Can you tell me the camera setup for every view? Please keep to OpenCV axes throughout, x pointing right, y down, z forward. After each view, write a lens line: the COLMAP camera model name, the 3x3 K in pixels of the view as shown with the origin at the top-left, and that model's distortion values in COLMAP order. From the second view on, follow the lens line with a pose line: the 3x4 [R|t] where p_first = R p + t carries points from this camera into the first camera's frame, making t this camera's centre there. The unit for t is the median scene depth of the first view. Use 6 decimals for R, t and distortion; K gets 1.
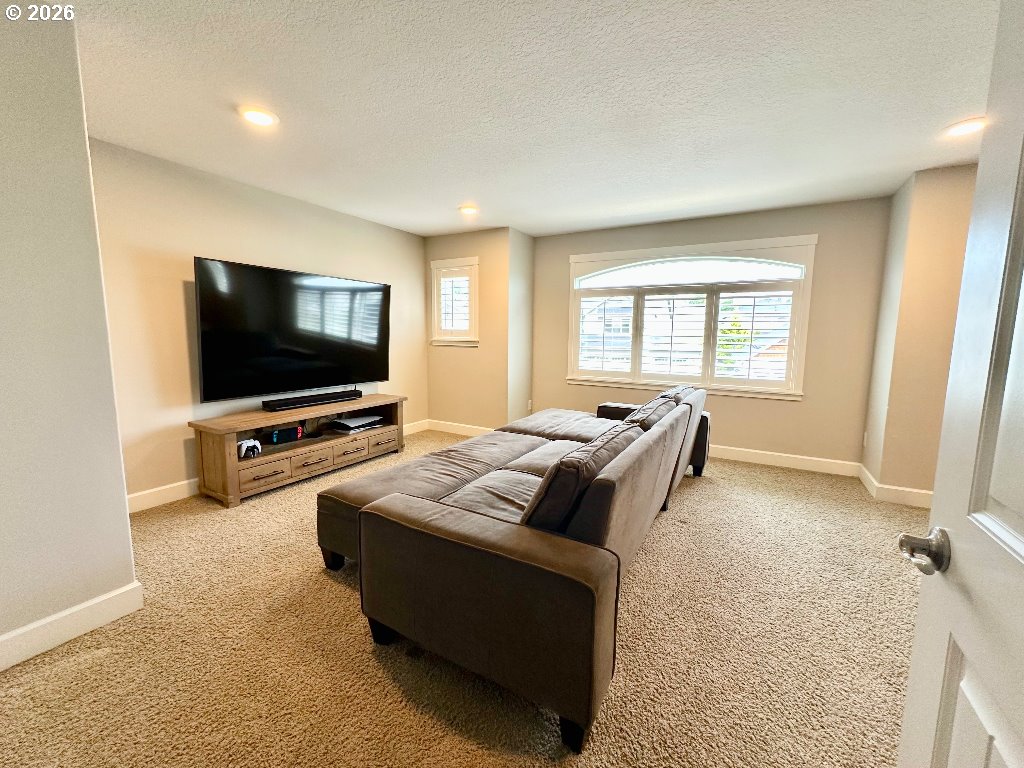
lens RADIAL K [[414.4, 0, 508.9], [0, 414.4, 384.6], [0, 0, 1]] dist [-0.001481, -0.000058]
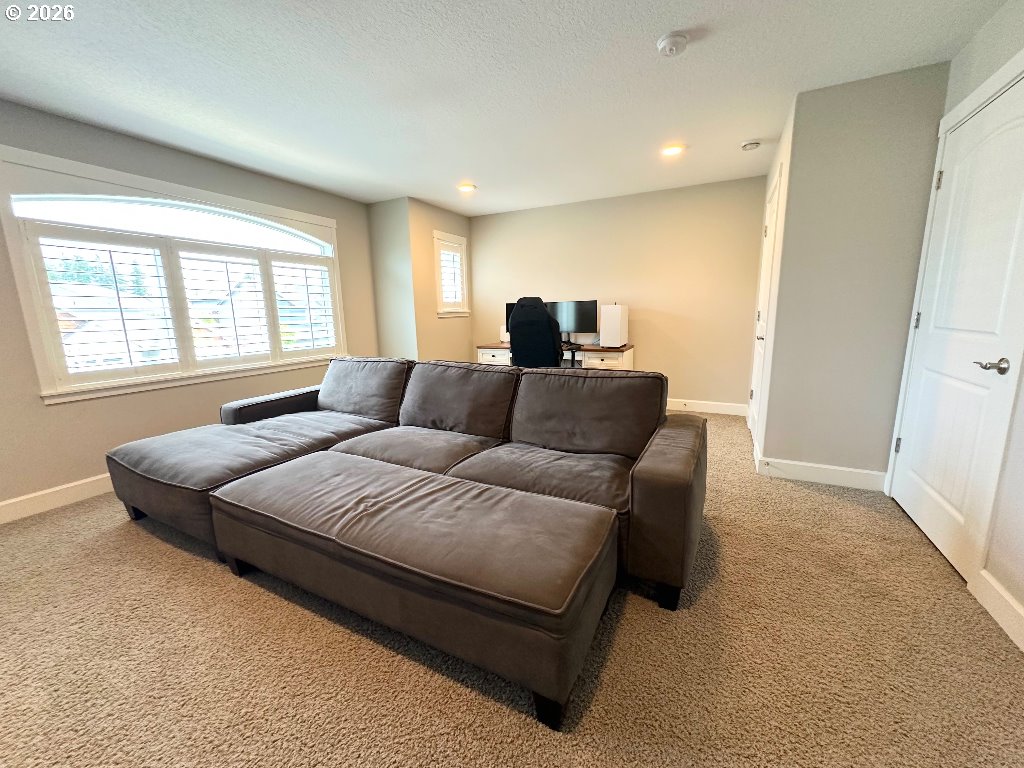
lens RADIAL K [[414.4, 0, 507.7], [0, 414.4, 385.0], [0, 0, 1]] dist [-0.001481, -0.000058]
pose [[-0.050173, -0.182086, 0.982002, -0.493918], [0.144149, 0.971625, 0.187527, -0.053156], [-0.988283, 0.150963, -0.022502, 0.575644]]
